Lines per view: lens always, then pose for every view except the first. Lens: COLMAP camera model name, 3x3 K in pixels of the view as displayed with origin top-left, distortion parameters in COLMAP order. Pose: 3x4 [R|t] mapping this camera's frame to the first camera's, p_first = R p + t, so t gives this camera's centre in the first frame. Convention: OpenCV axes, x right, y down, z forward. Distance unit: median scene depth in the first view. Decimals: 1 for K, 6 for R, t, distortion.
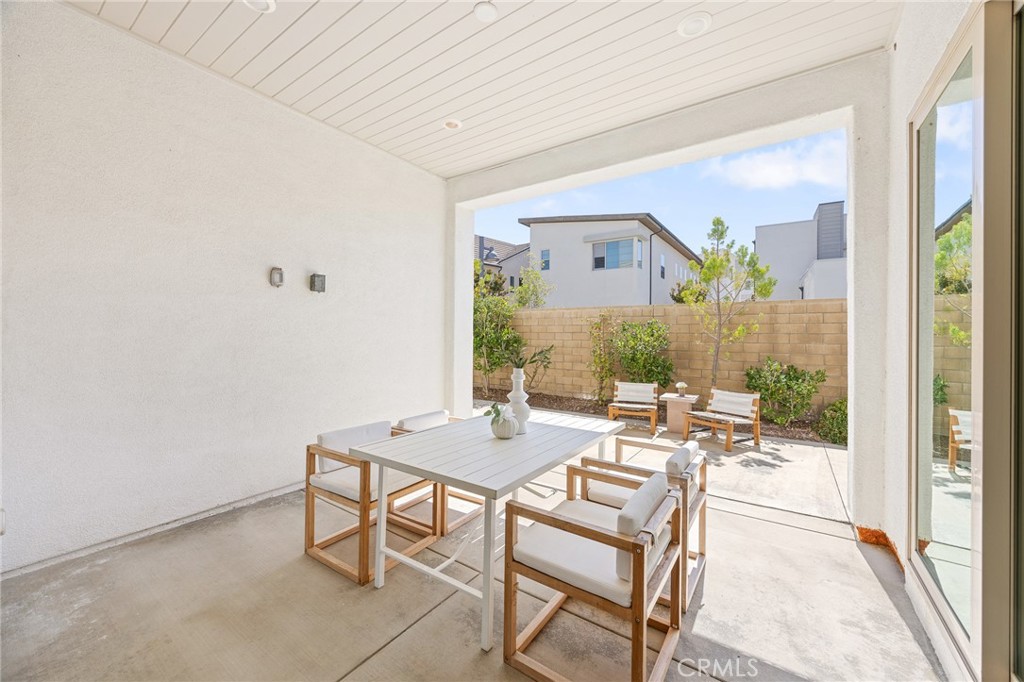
lens RADIAL K [[389.5, 0, 519.0], [0, 389.5, 339.7], [0, 0, 1]] dist [-0.000789, -0.000356]
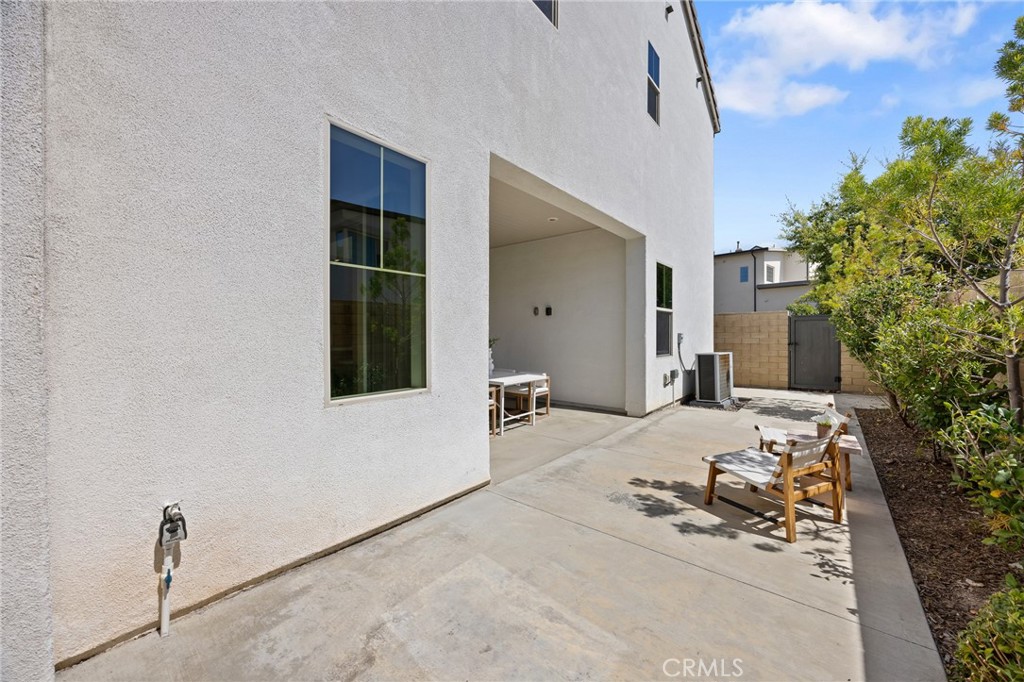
lens RADIAL K [[389.5, 0, 519.0], [0, 389.5, 339.7], [0, 0, 1]] dist [-0.000789, -0.000356]
pose [[-0.073542, 0.003189, -0.997287, 1.636102], [-0.007322, 0.999966, 0.003737, 0.008080], [0.997265, 0.007577, -0.073516, 0.962681]]
